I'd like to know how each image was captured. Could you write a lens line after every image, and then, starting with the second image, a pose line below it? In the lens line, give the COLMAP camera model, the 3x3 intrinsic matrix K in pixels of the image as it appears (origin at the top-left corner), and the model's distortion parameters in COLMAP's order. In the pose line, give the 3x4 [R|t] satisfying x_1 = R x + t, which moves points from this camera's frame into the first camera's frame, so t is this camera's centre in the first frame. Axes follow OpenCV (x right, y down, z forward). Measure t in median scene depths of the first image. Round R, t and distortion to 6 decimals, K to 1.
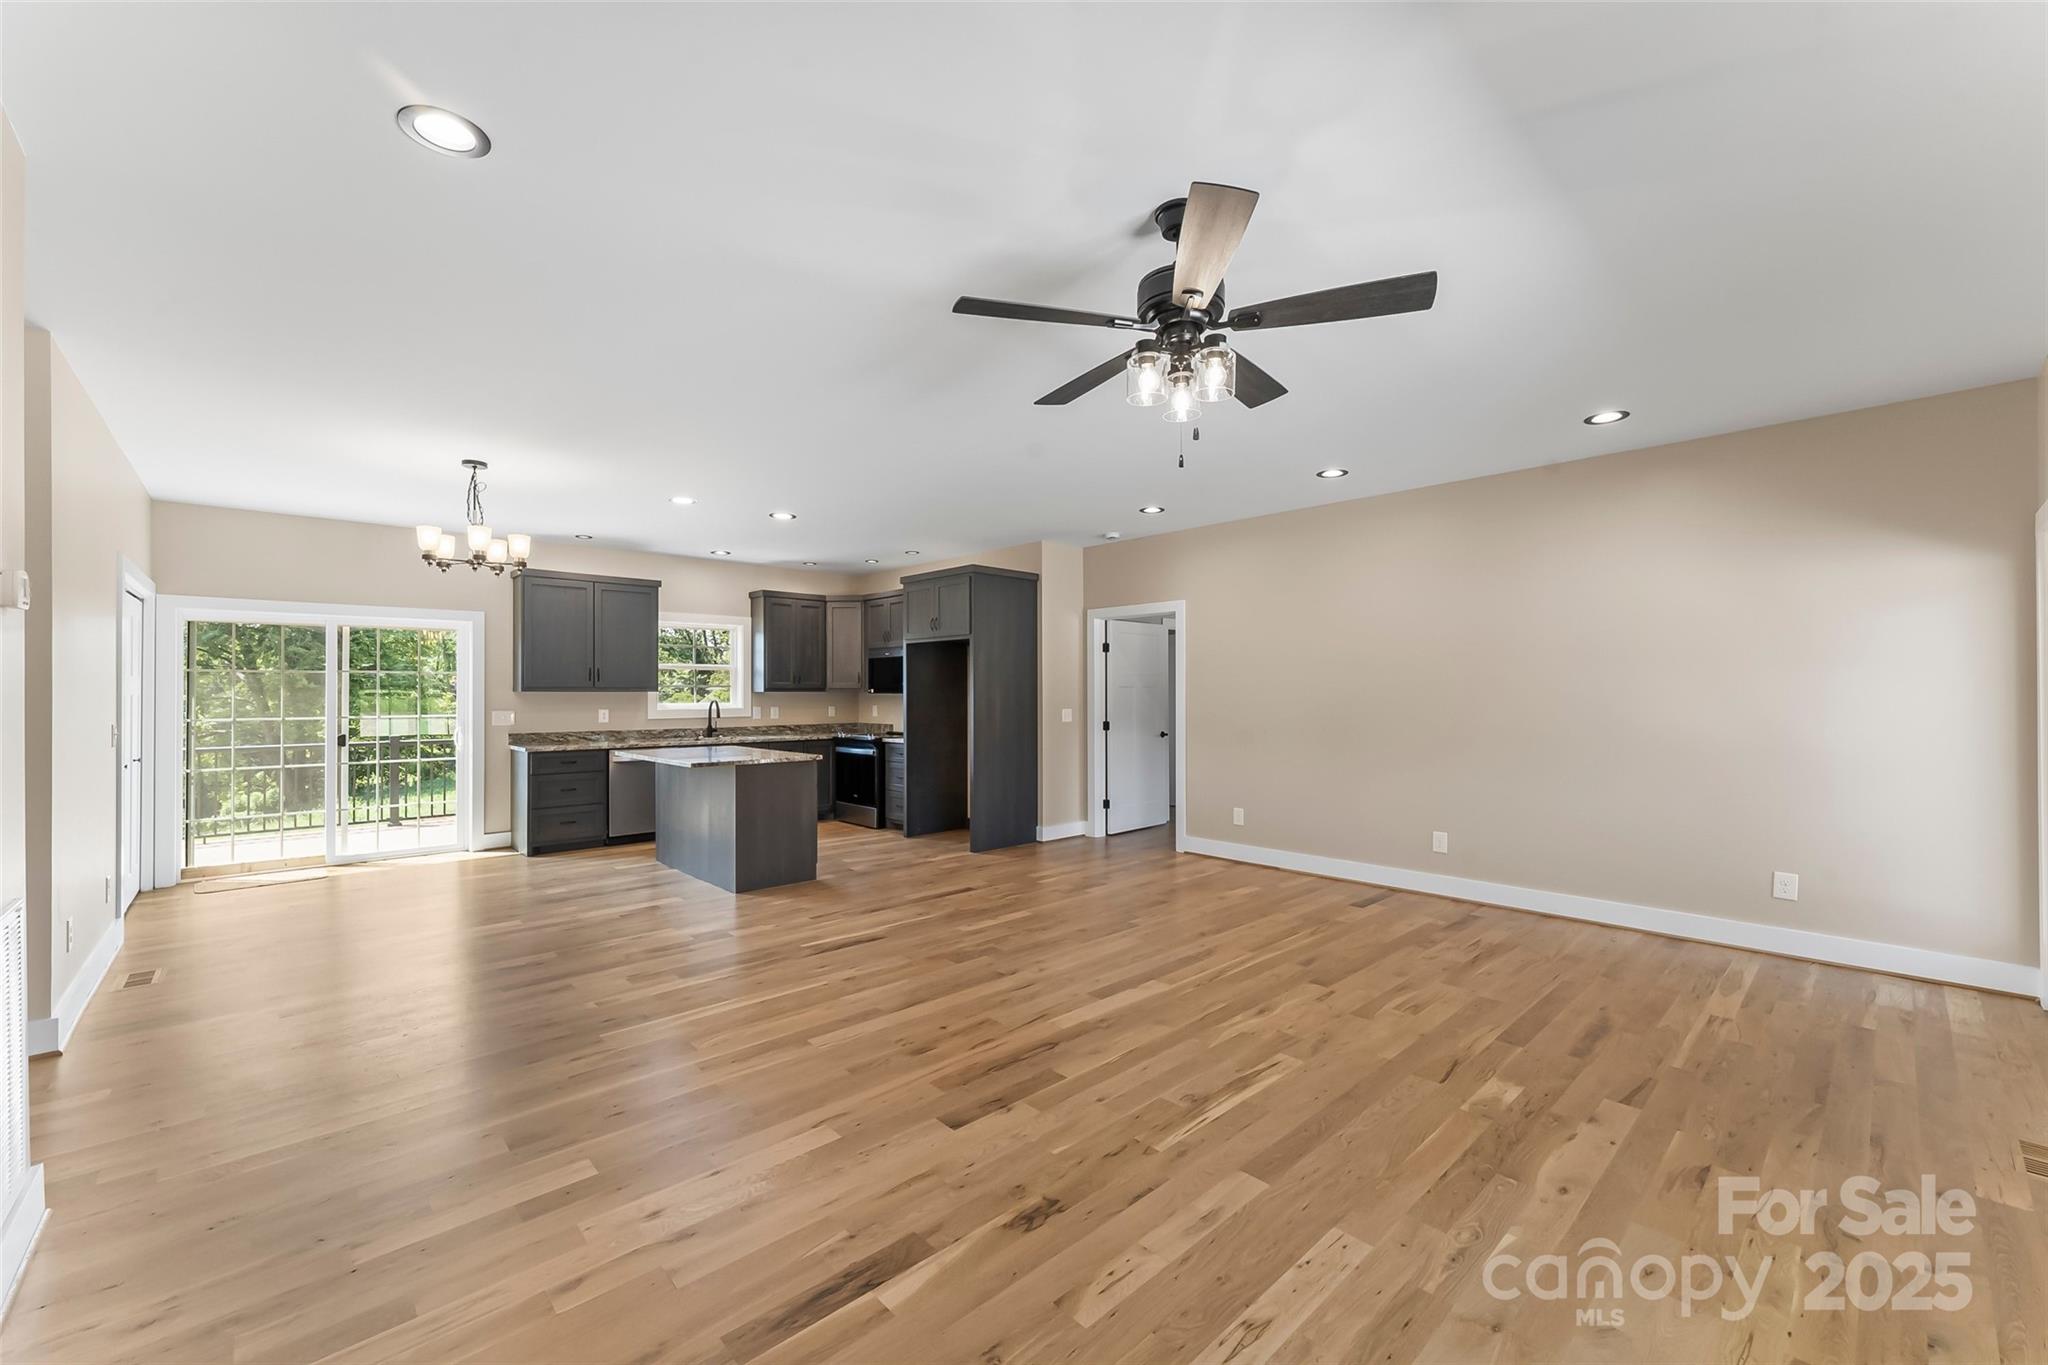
lens RADIAL K [[820.8, 0, 1024.0], [0, 820.8, 682.5], [0, 0, 1]] dist [0.002776, 0.000228]
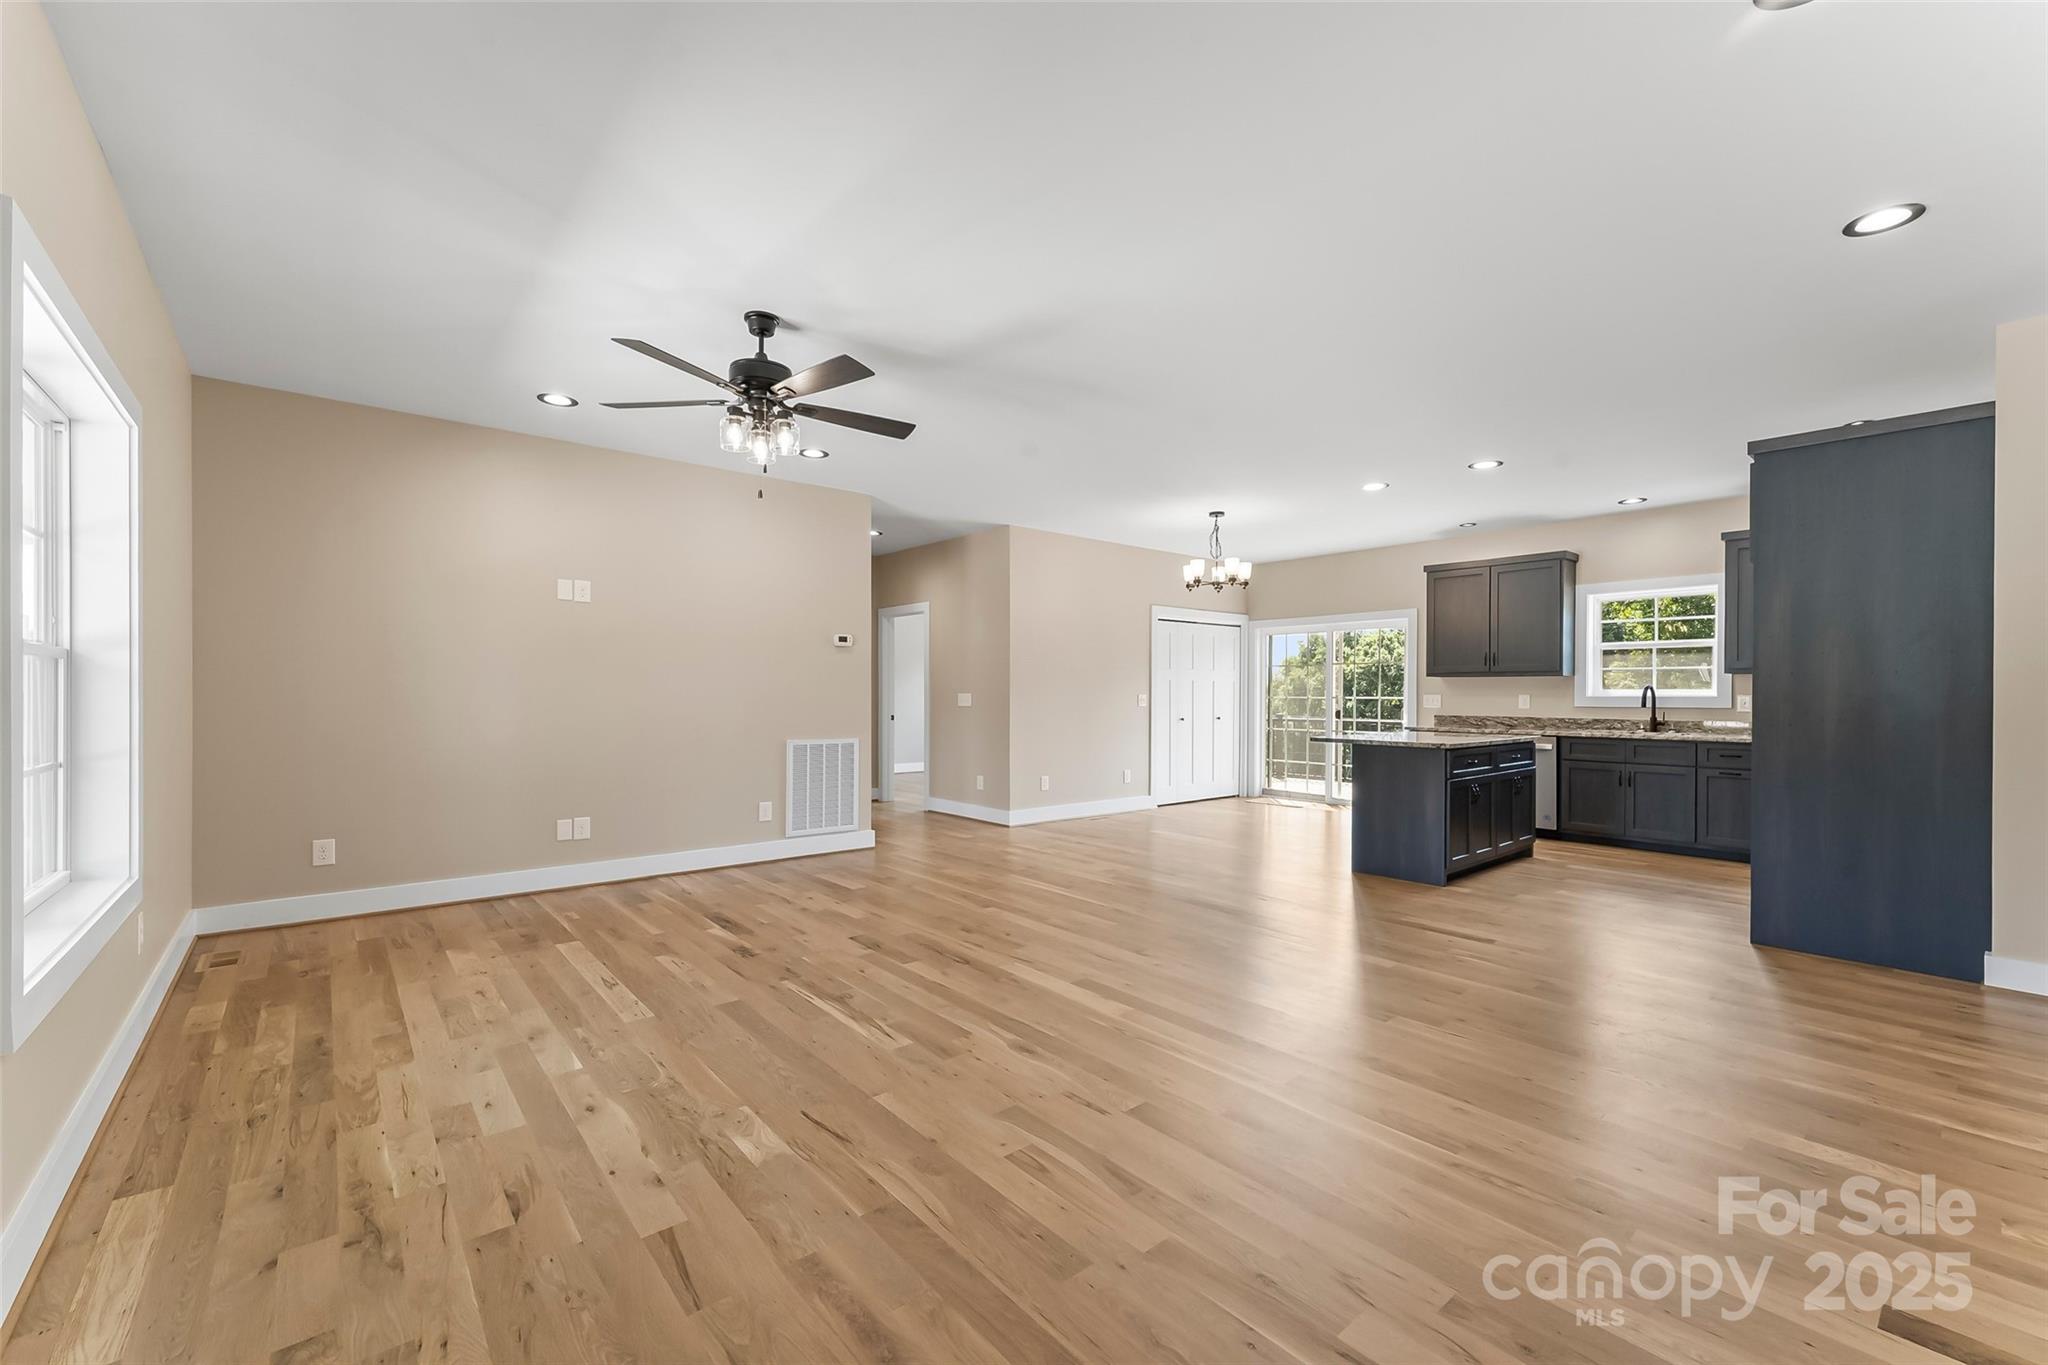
lens RADIAL K [[833.2, 0, 1024.0], [0, 833.2, 682.5], [0, 0, 1]] dist [-0.002177, -0.000157]
pose [[-0.053157, -0.011338, -0.998522, 1.172277], [0.007833, 0.999900, -0.011770, 0.059386], [0.998555, -0.008447, -0.053063, 1.115790]]
